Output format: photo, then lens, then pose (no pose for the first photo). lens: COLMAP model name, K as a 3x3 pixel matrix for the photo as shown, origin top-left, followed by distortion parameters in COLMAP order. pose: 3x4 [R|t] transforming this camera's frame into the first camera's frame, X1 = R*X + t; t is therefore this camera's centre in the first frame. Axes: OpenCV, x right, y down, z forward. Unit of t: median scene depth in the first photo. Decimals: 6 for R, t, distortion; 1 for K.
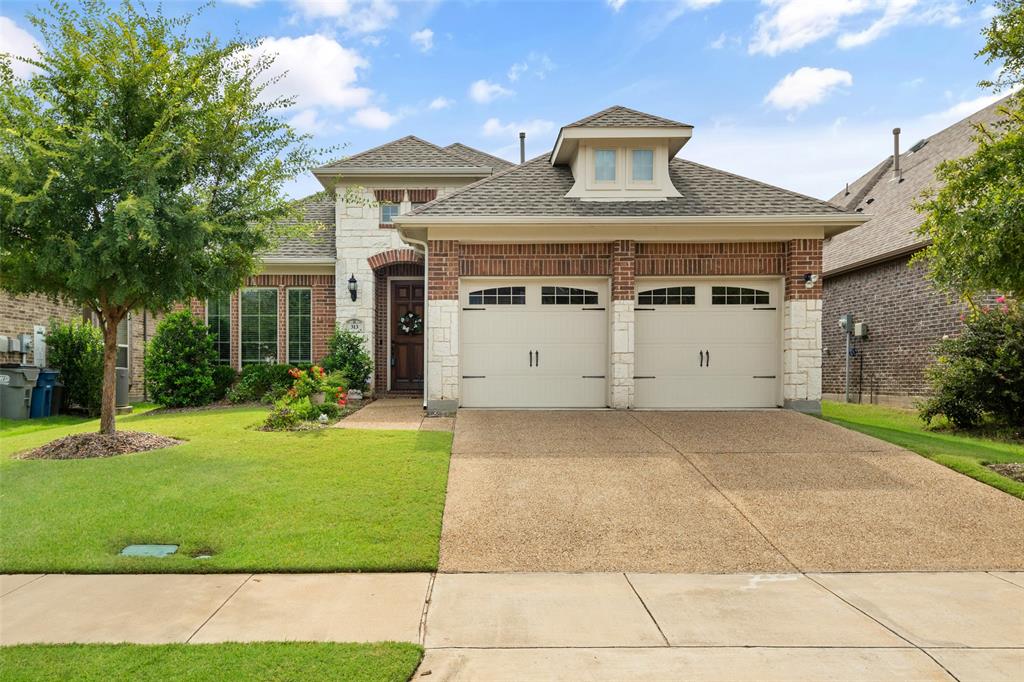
lens RADIAL K [[750.2, 0, 511.8], [0, 750.2, 339.1], [0, 0, 1]] dist [-0.007644, 0.004969]
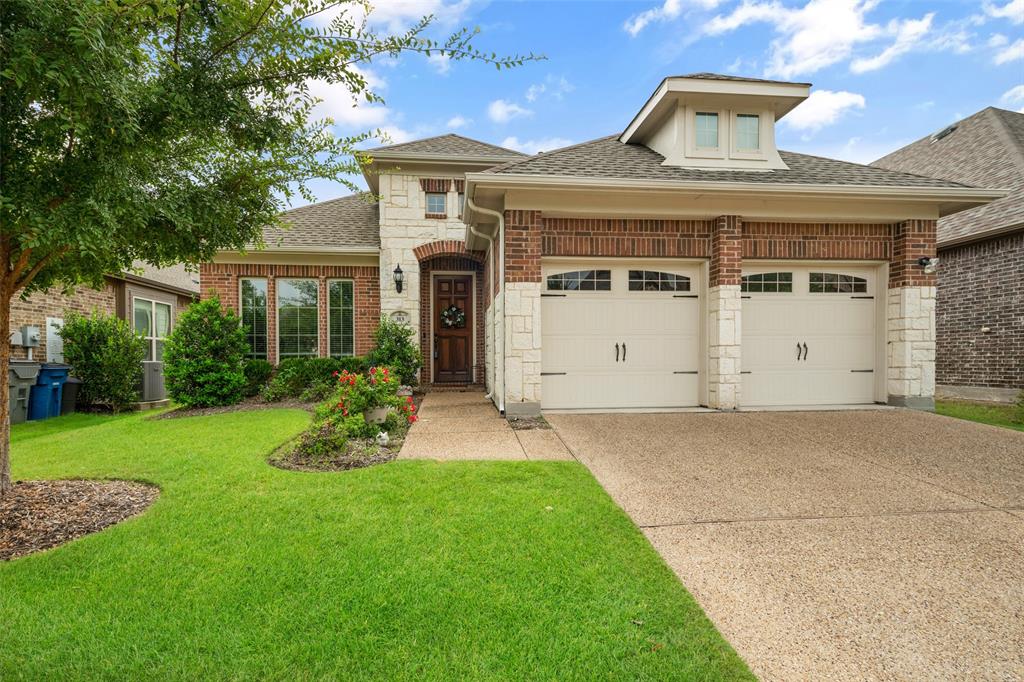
lens RADIAL K [[499.0, 0, 532.6], [0, 499.0, 344.0], [0, 0, 1]] dist [0.003229, 0.000163]
pose [[0.994966, -0.002011, 0.100196, -0.131169], [0.000356, 0.999863, 0.016539, 0.006692], [-0.100215, -0.016420, 0.994830, 0.427733]]
